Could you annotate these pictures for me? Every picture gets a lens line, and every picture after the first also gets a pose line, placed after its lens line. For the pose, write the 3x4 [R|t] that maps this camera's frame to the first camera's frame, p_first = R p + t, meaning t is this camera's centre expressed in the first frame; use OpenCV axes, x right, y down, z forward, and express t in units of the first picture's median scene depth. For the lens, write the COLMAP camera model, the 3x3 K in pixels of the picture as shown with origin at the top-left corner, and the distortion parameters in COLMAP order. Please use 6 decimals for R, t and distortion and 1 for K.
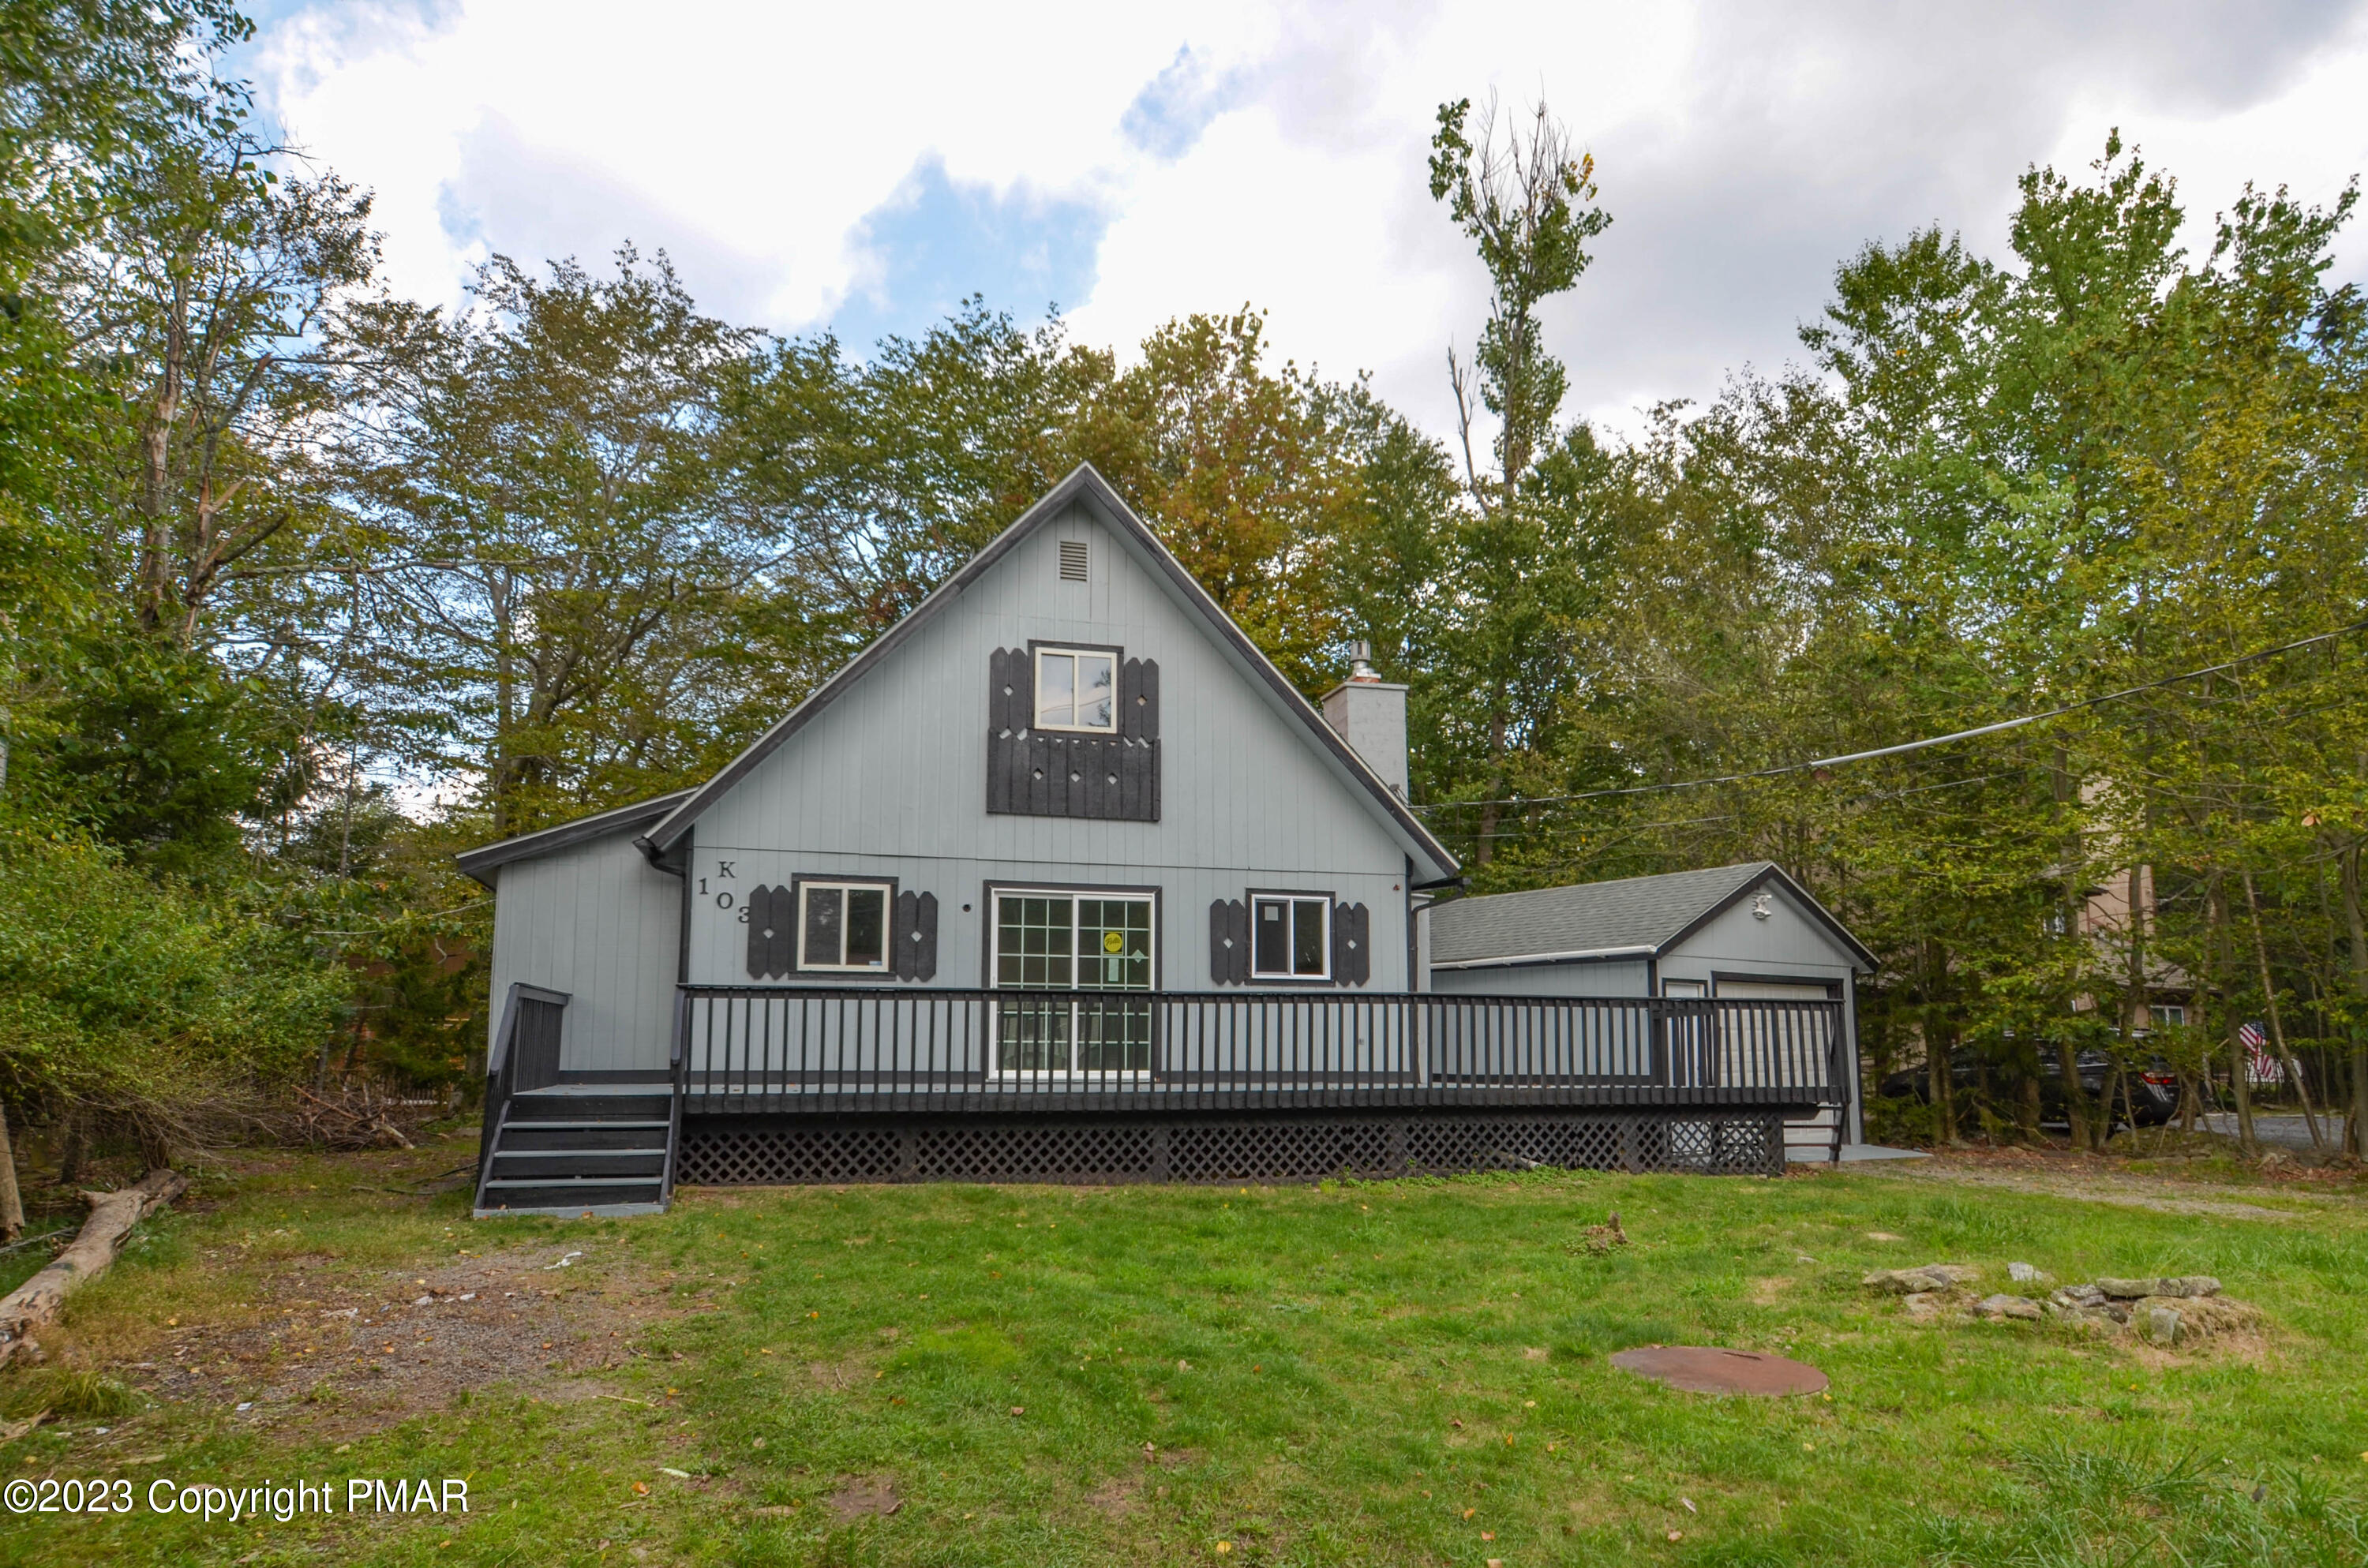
lens RADIAL K [[1368.0, 0, 1148.0], [0, 1368.0, 852.9], [0, 0, 1]] dist [0.006952, -0.002282]
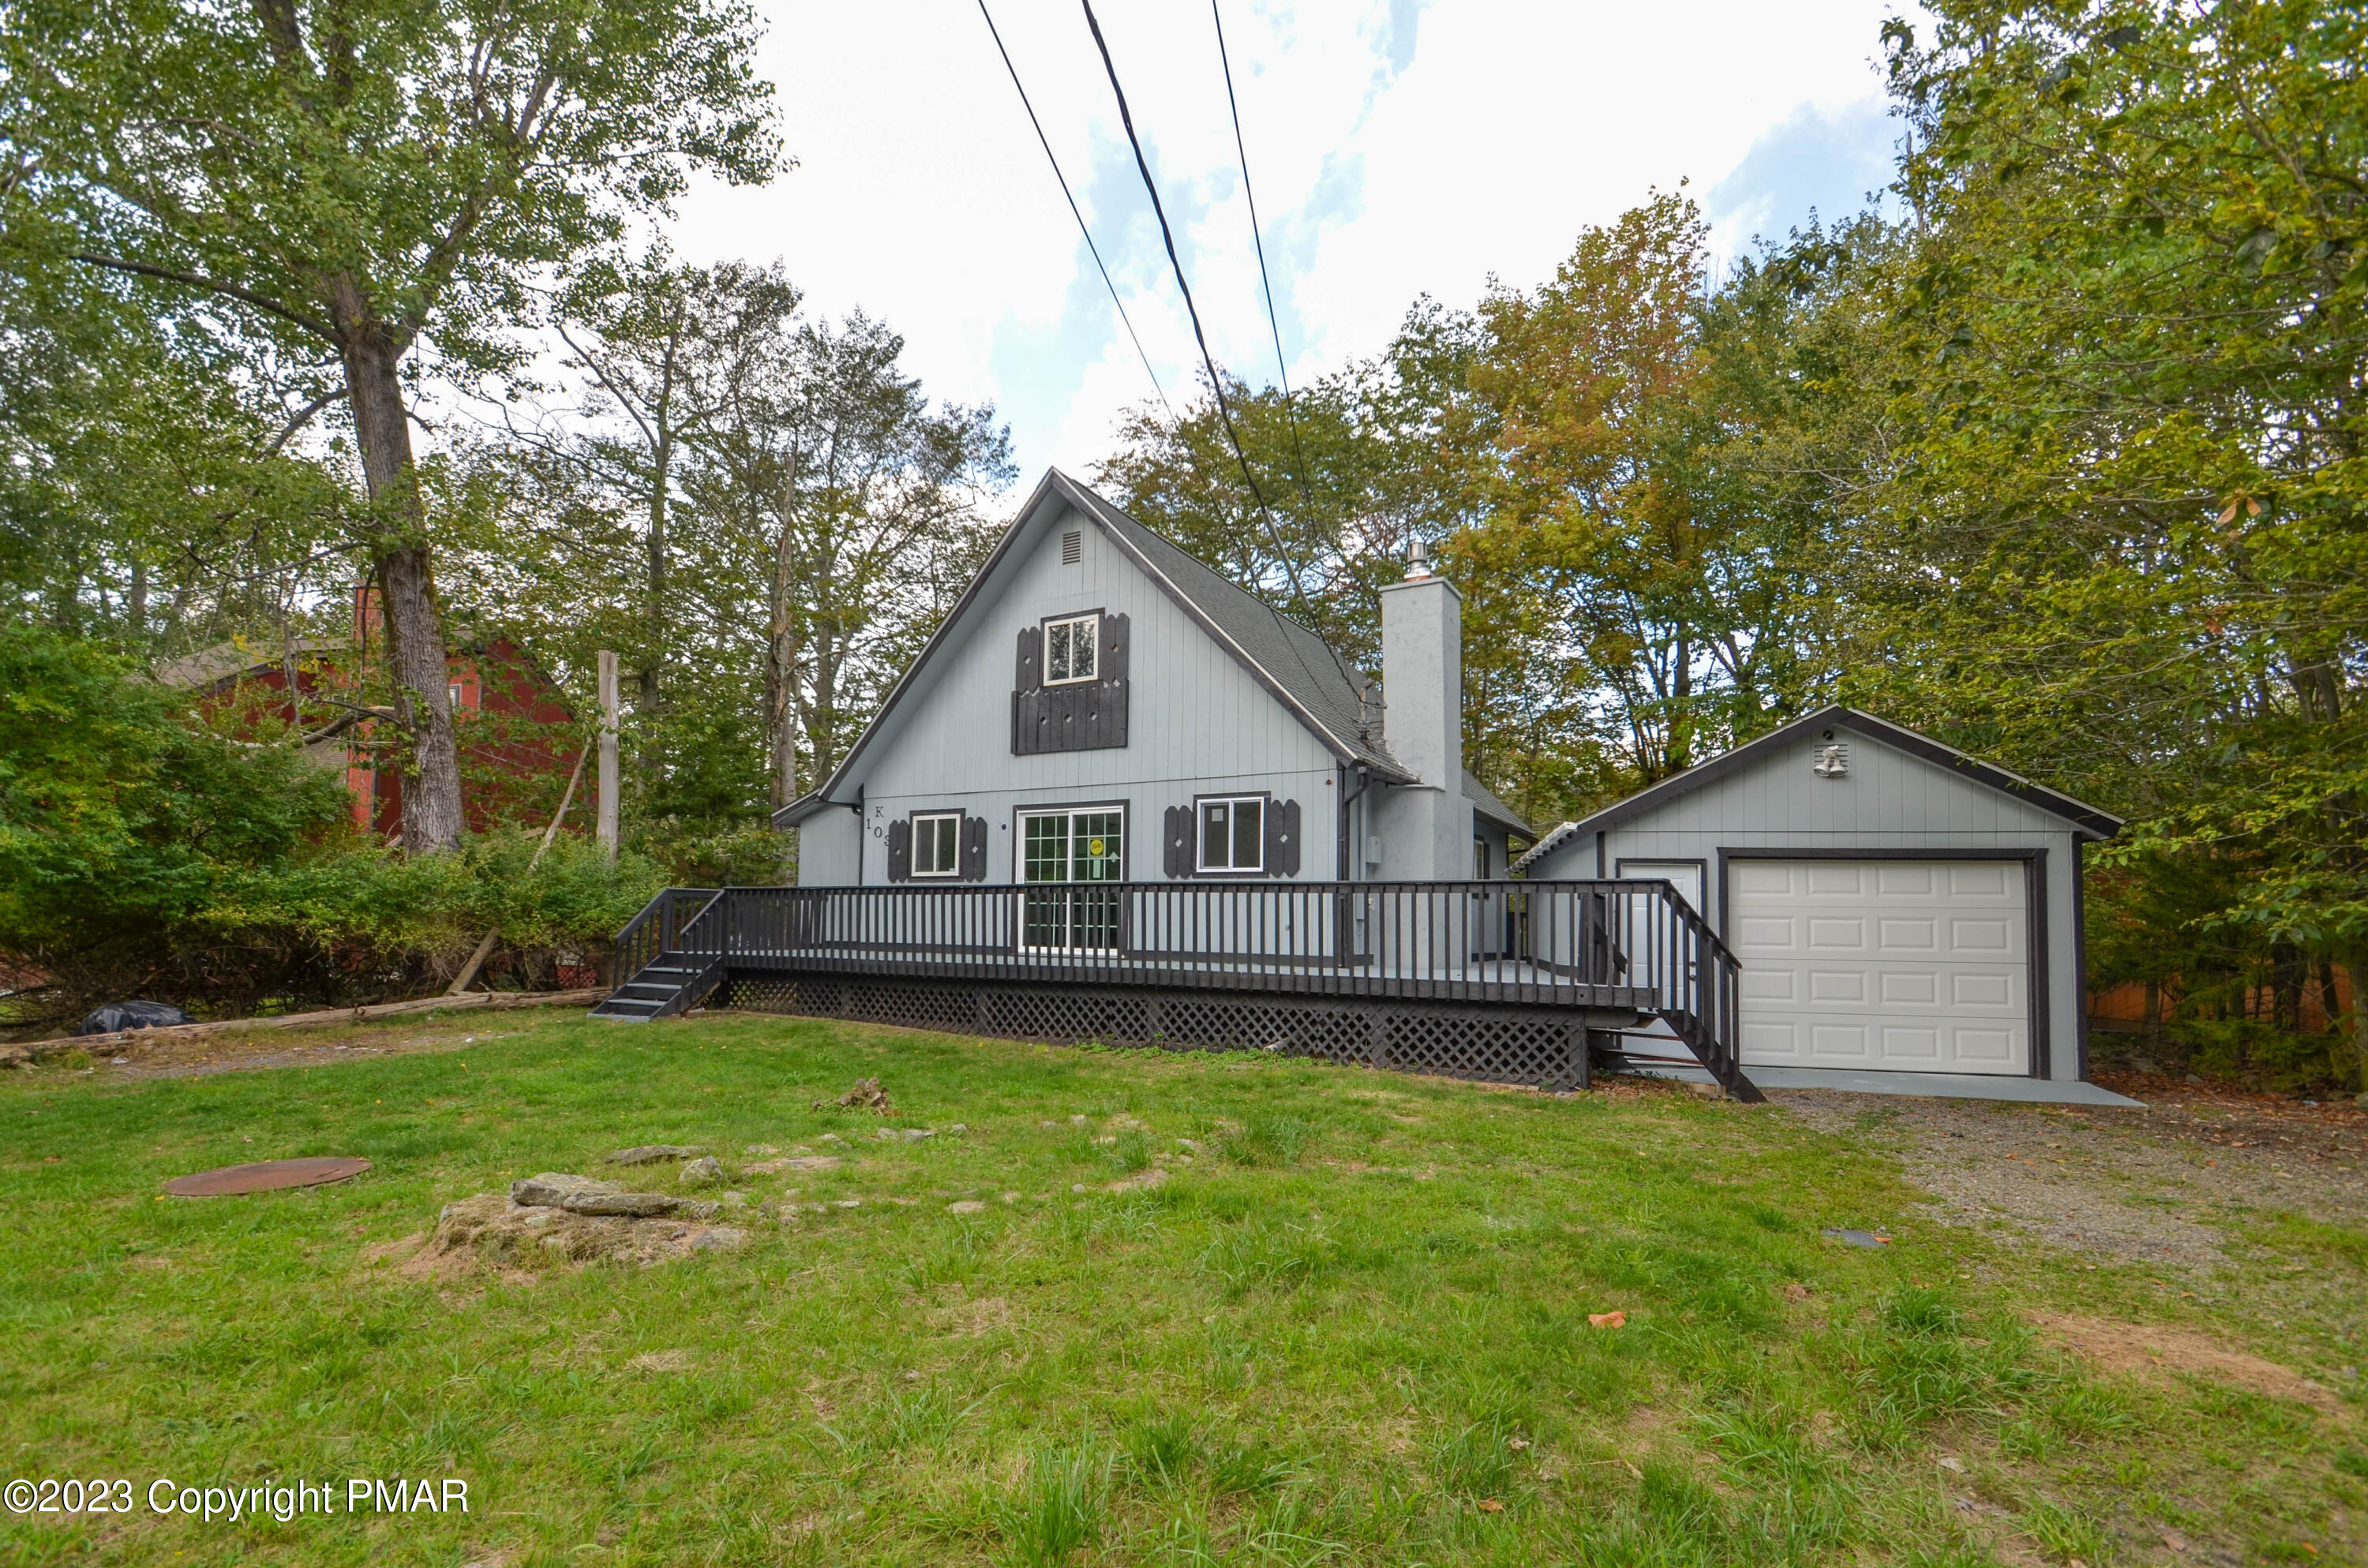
lens RADIAL K [[1052.7, 0, 1180.6], [0, 1052.7, 848.3], [0, 0, 1]] dist [0.027718, -0.010476]
pose [[0.716562, -0.043890, -0.696141, 0.706043], [0.086236, 0.995936, 0.025974, 0.048307], [0.692172, -0.078644, 0.717435, 0.362222]]
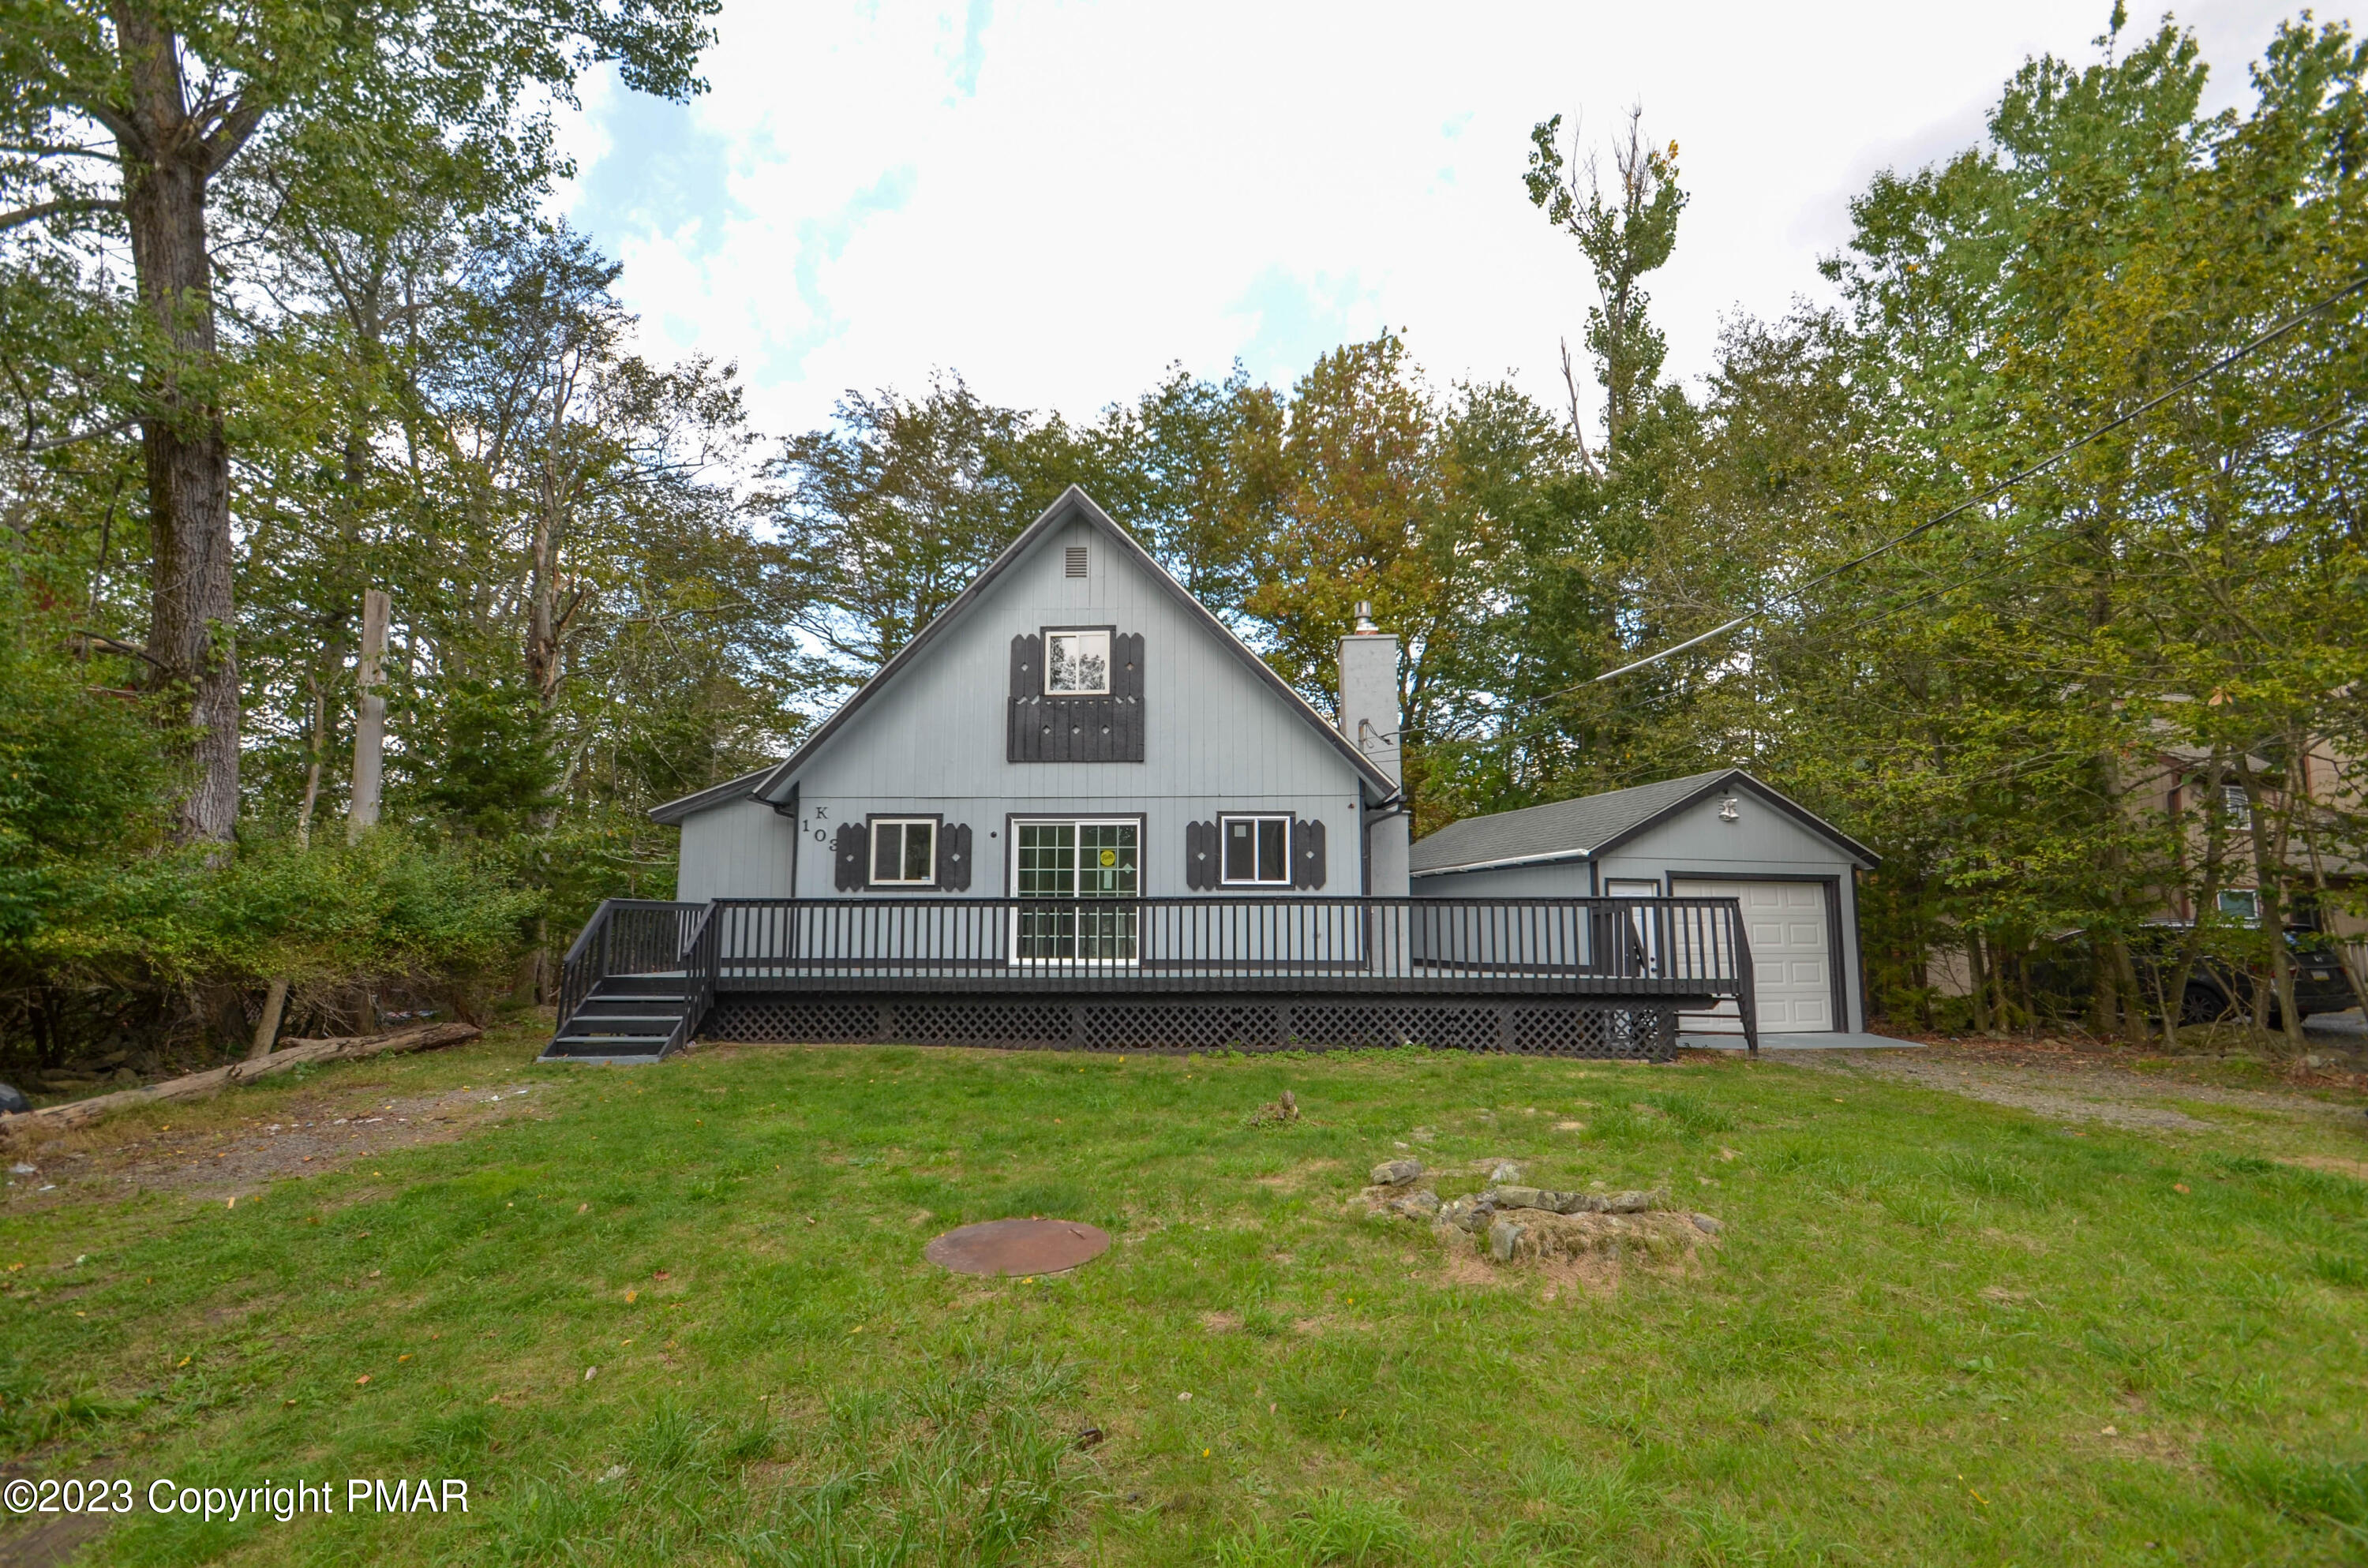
lens RADIAL K [[1037.4, 0, 1191.8], [0, 1037.4, 797.3], [0, 0, 1]] dist [0.029990, -0.020727]
pose [[0.951559, -0.041266, -0.304685, 0.347713], [0.044905, 0.998979, 0.004943, 0.007576], [0.304170, -0.018386, 0.952440, 0.105108]]
